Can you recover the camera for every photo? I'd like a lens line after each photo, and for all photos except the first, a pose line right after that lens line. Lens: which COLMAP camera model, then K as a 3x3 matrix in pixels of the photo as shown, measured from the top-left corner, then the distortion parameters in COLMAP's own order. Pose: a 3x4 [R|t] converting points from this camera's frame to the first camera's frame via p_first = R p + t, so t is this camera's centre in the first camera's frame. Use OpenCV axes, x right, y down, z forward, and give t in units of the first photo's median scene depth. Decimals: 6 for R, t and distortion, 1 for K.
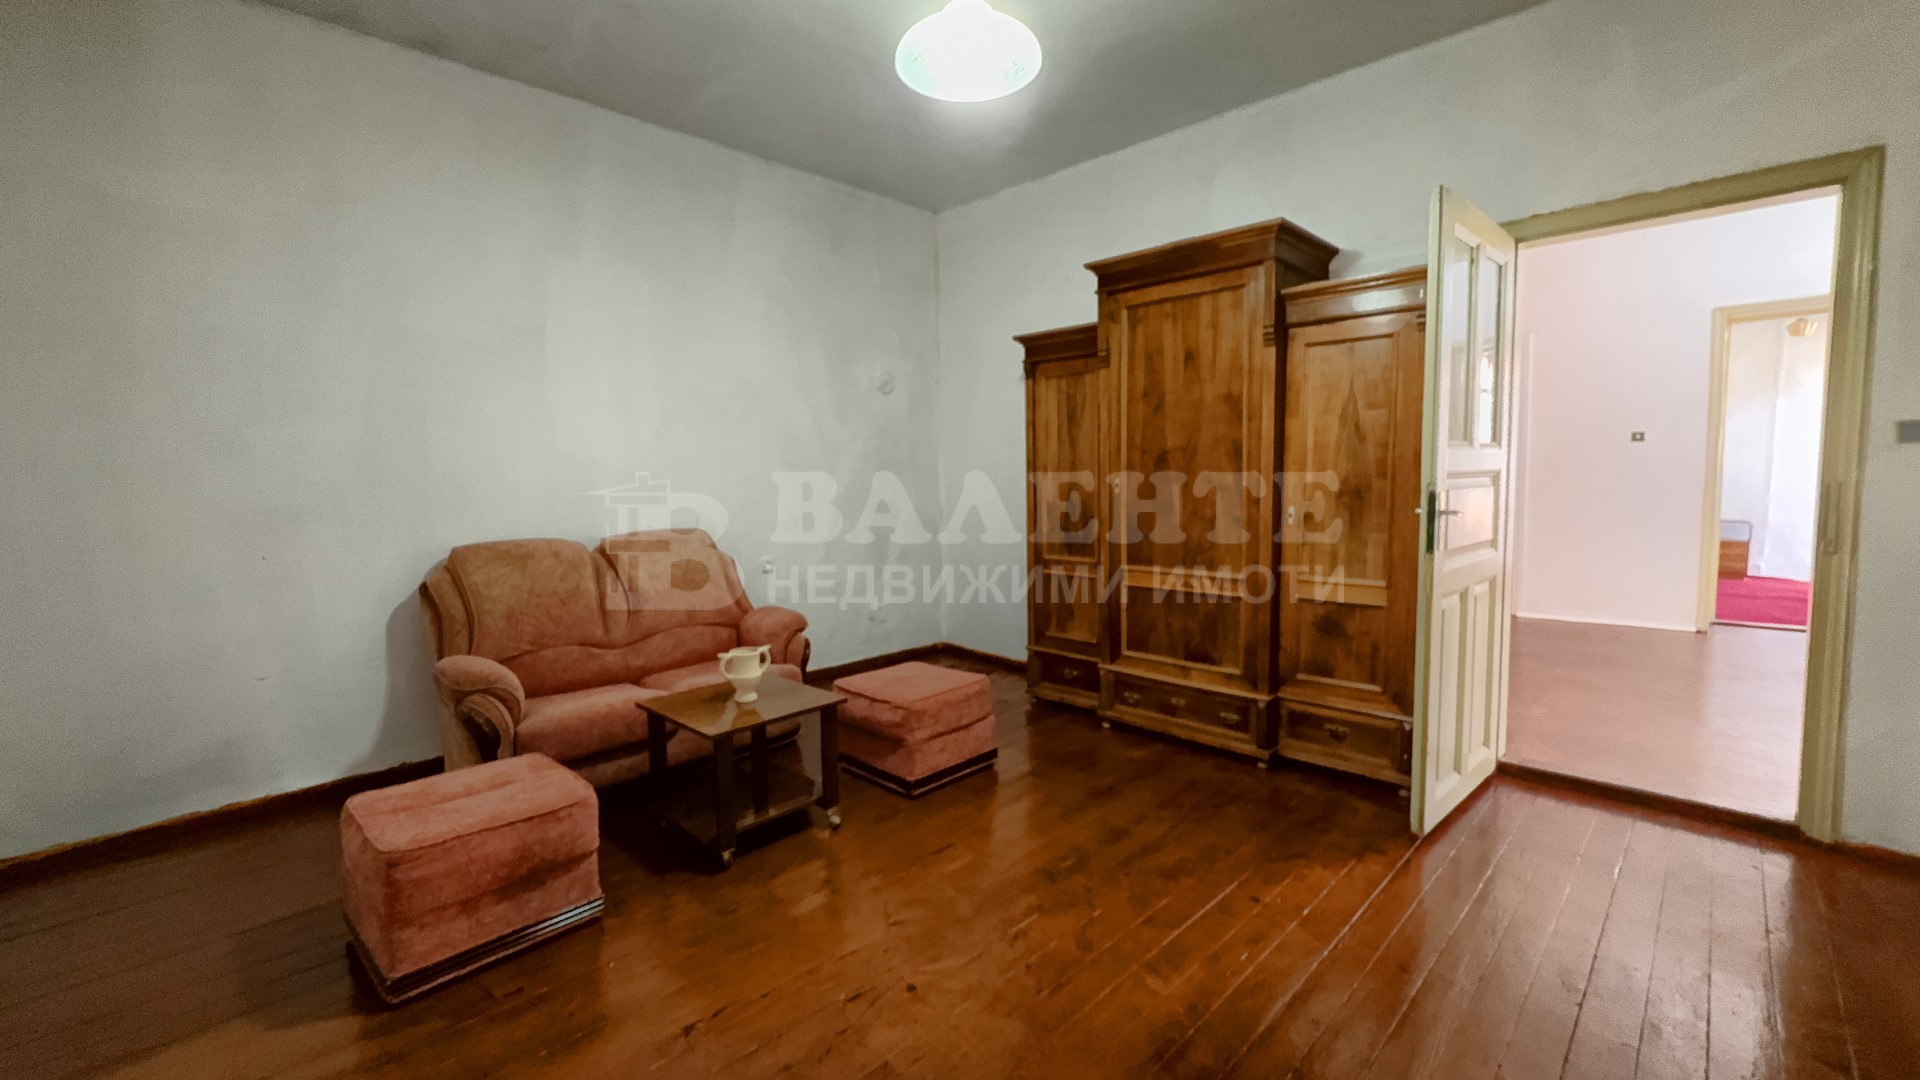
lens RADIAL K [[776.2, 0, 962.1], [0, 776.2, 534.1], [0, 0, 1]] dist [-0.000043, -0.000002]
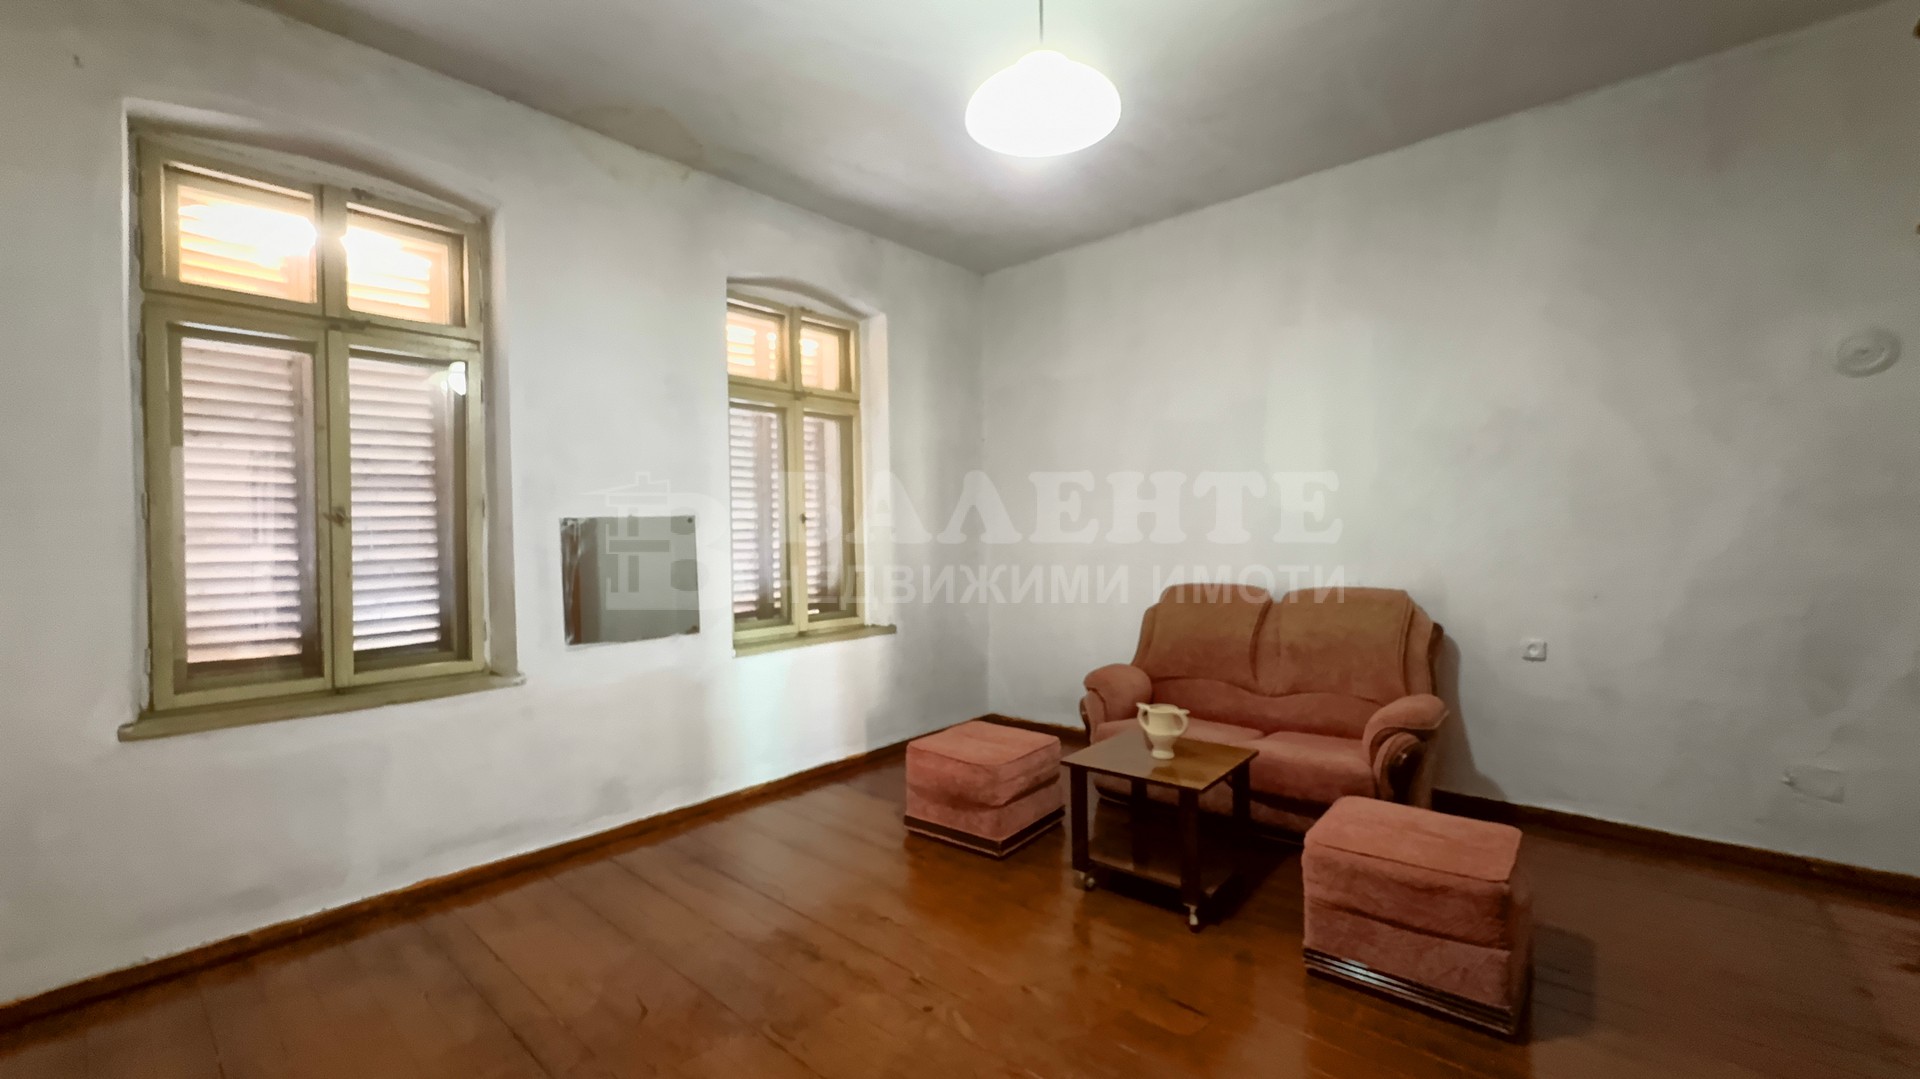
lens RADIAL K [[776.2, 0, 955.9], [0, 776.2, 532.8], [0, 0, 1]] dist [-0.000043, -0.000002]
pose [[0.052705, 0.016489, -0.998474, 0.733590], [-0.058165, 0.998217, 0.013414, -0.078889], [0.996915, 0.057370, 0.053570, 0.670542]]
